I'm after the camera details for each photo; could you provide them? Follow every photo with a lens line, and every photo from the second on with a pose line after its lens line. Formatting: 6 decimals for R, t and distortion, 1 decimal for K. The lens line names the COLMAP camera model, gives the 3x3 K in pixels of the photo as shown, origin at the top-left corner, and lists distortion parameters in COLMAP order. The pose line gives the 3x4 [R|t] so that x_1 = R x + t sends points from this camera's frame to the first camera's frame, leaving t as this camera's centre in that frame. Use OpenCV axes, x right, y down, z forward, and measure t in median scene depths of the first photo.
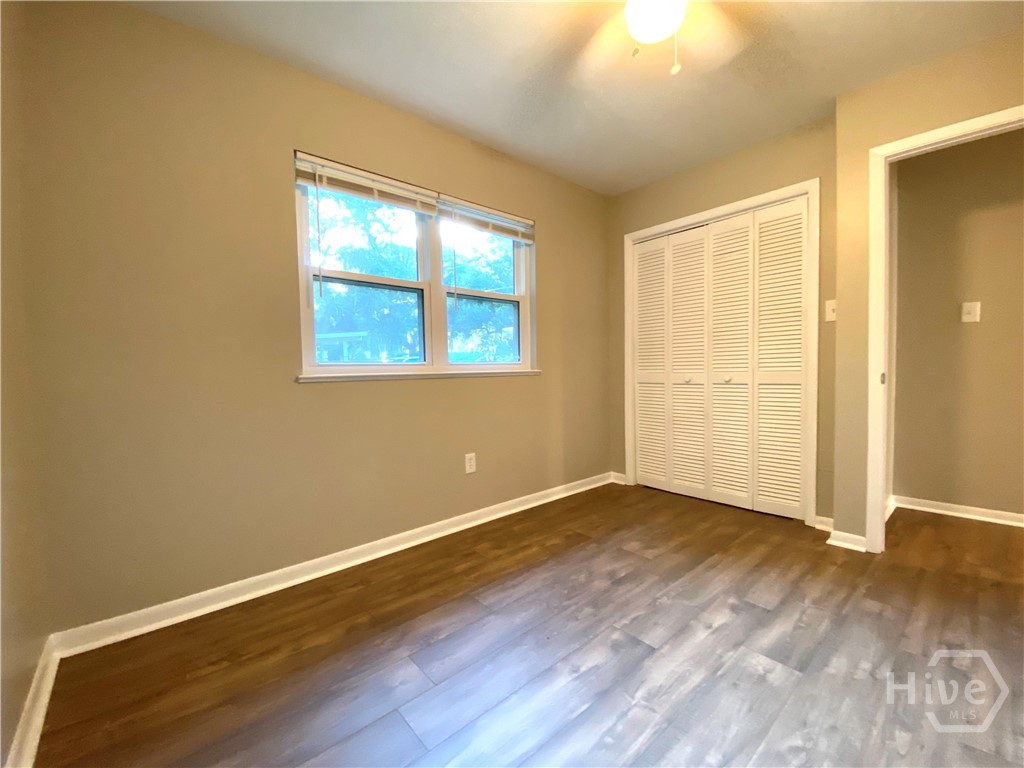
lens RADIAL K [[419.2, 0, 510.1], [0, 419.2, 381.8], [0, 0, 1]] dist [0.039701, -0.023799]
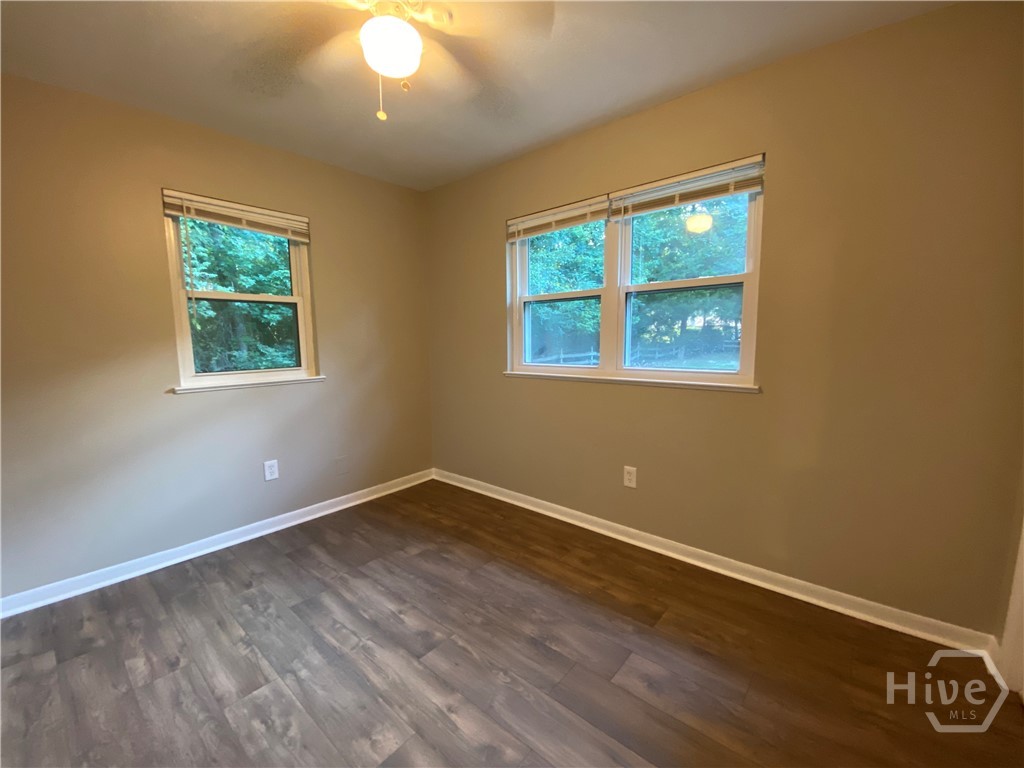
lens RADIAL K [[417.2, 0, 511.3], [0, 417.2, 387.3], [0, 0, 1]] dist [0.025526, -0.022693]
pose [[0.146556, 0.130617, -0.980541, 1.118672], [-0.027478, 0.991399, 0.127956, -0.171431], [0.988821, 0.008190, 0.148885, 0.891021]]
